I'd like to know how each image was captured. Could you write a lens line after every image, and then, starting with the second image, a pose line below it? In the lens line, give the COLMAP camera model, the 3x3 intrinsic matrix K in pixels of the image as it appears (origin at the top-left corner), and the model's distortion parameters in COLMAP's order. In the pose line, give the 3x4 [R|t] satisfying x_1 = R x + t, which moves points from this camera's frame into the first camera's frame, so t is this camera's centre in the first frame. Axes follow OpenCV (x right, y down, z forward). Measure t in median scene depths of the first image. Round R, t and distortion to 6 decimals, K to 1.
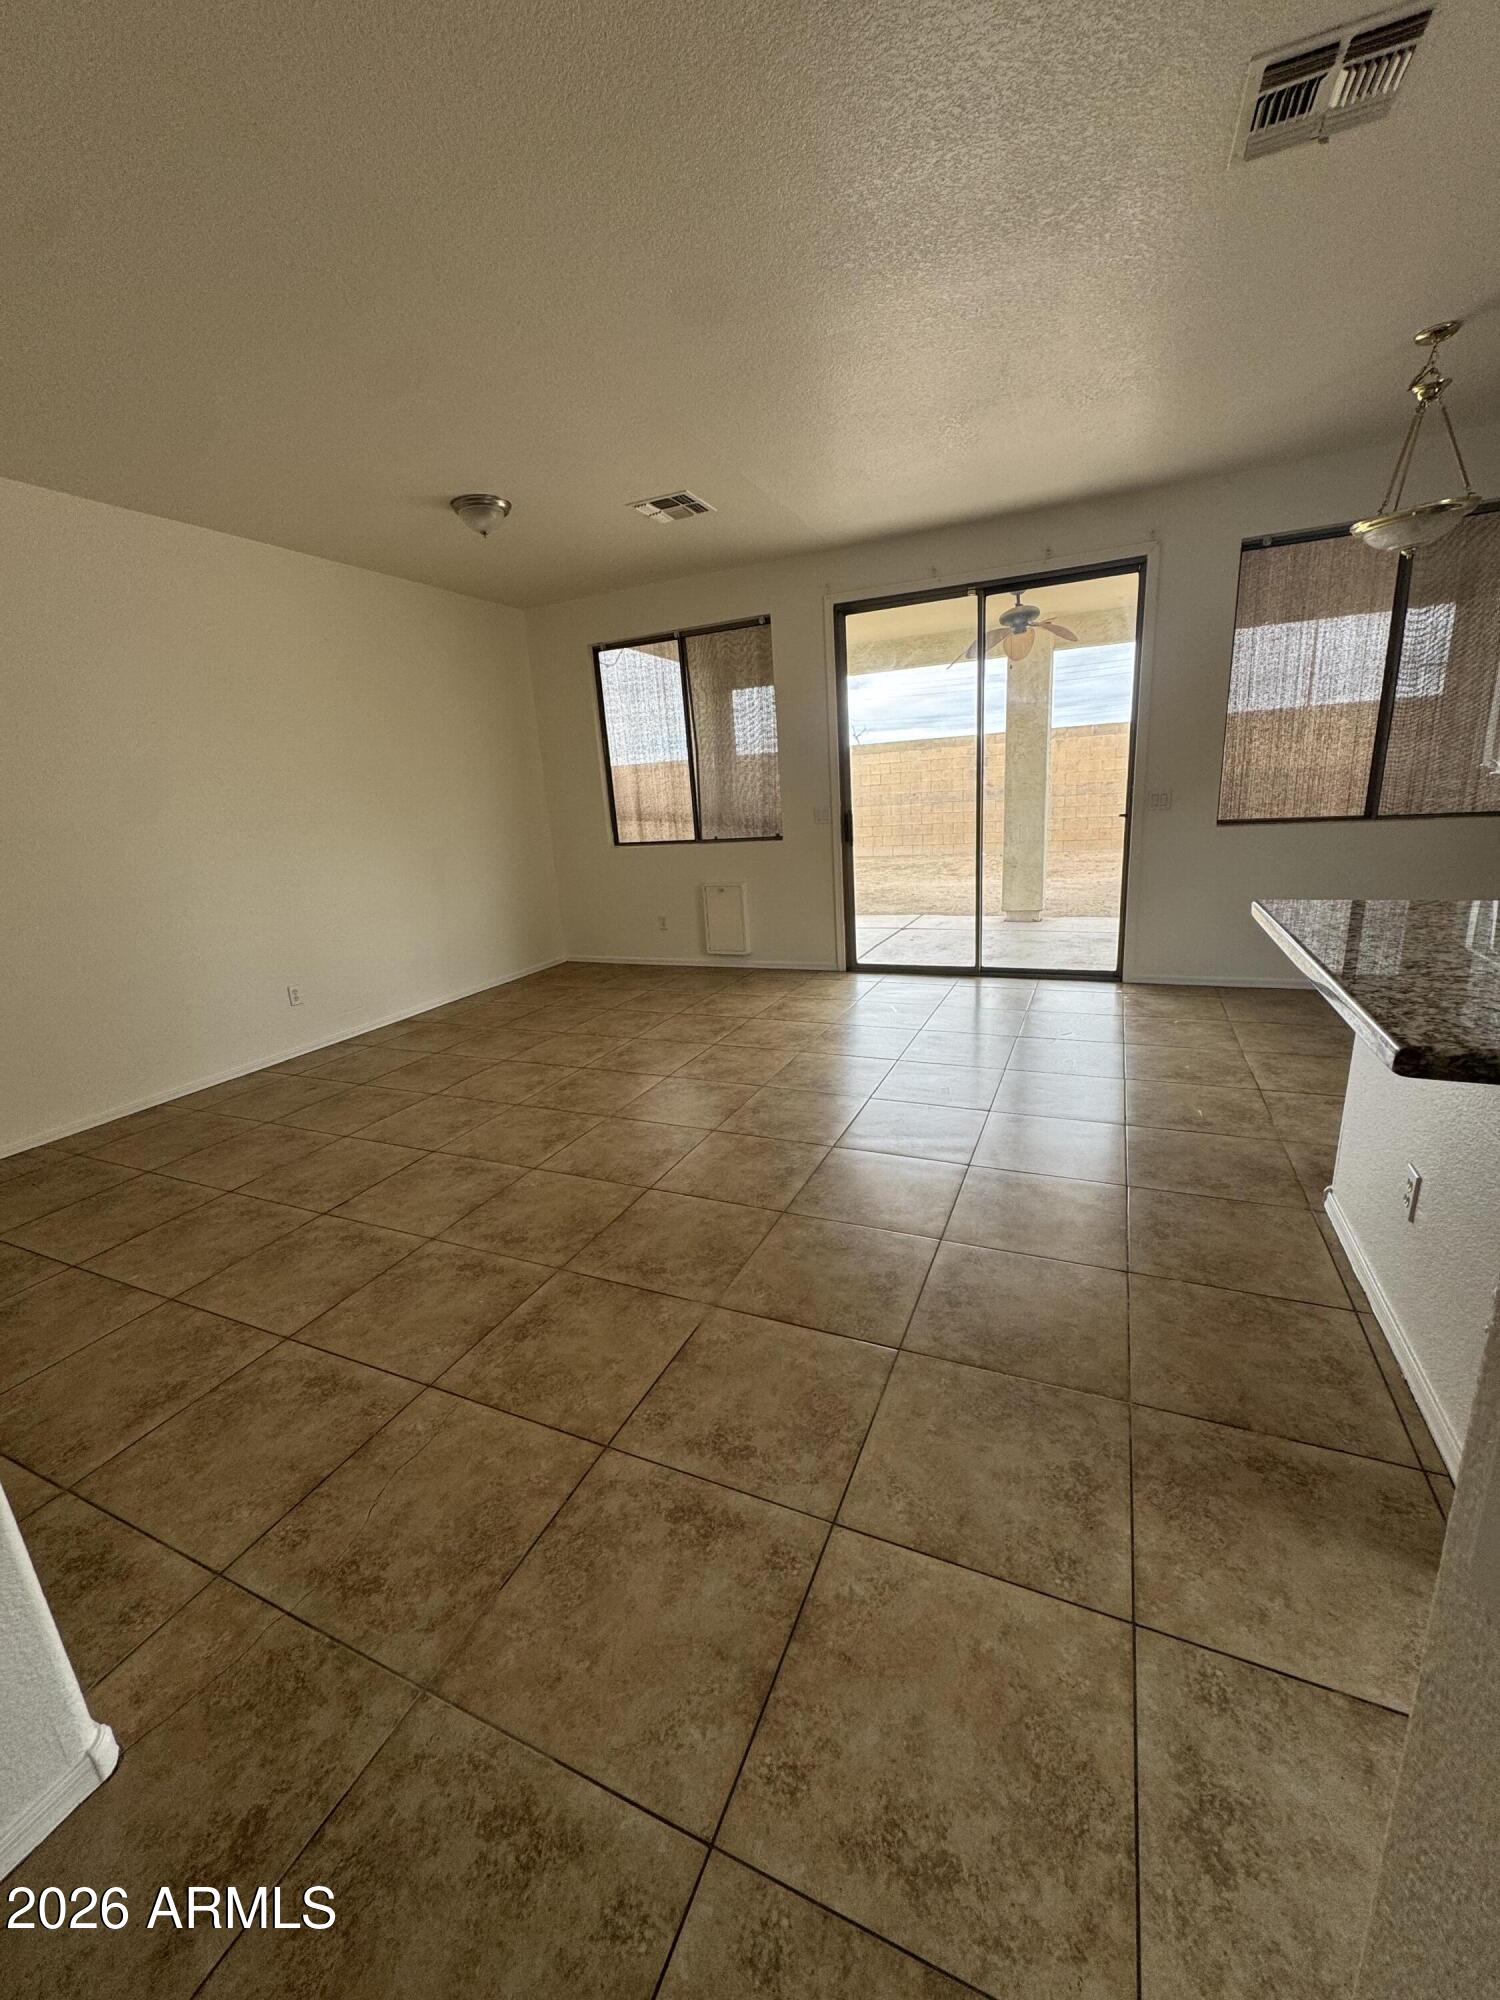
lens RADIAL K [[791.9, 0, 745.5], [0, 791.9, 998.5], [0, 0, 1]] dist [0.000412, -0.000458]
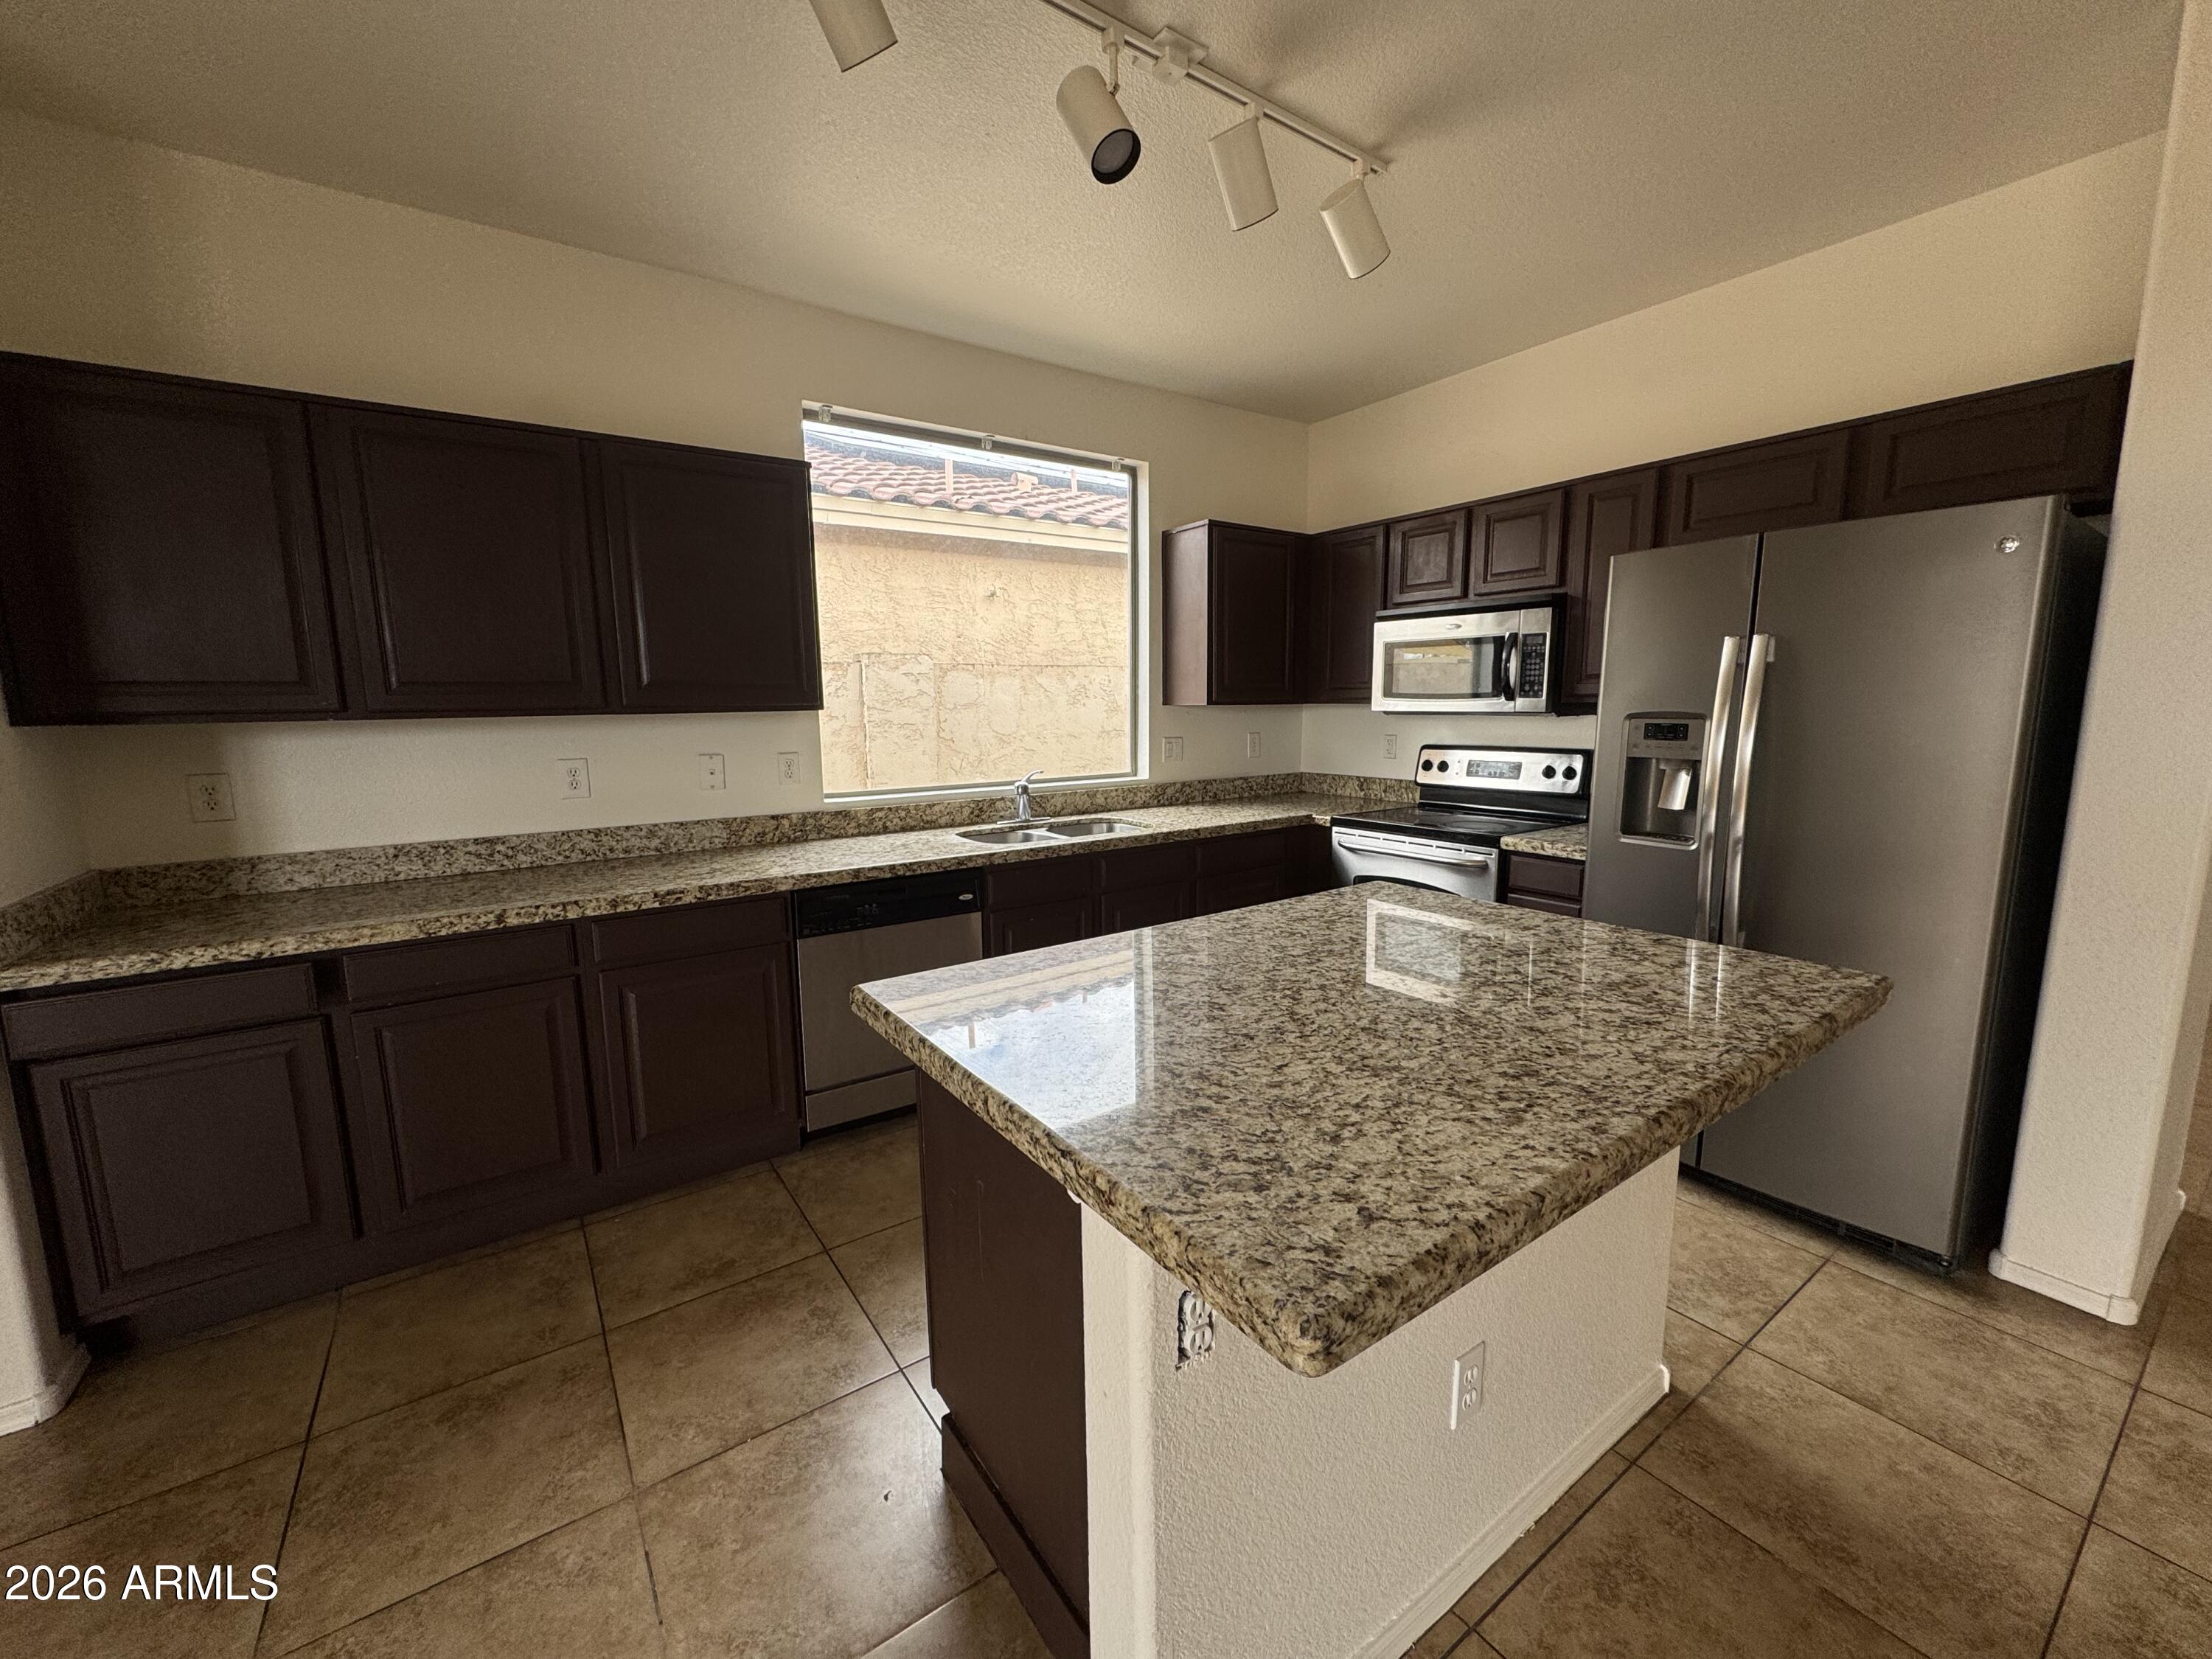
lens RADIAL K [[875.8, 0, 1102.9], [0, 875.8, 830.8], [0, 0, 1]] dist [0.000412, -0.000458]
pose [[-0.856207, -0.002815, 0.516625, 0.270072], [0.195142, 0.924145, 0.328445, -0.187038], [-0.478361, 0.382032, -0.790710, 0.584418]]
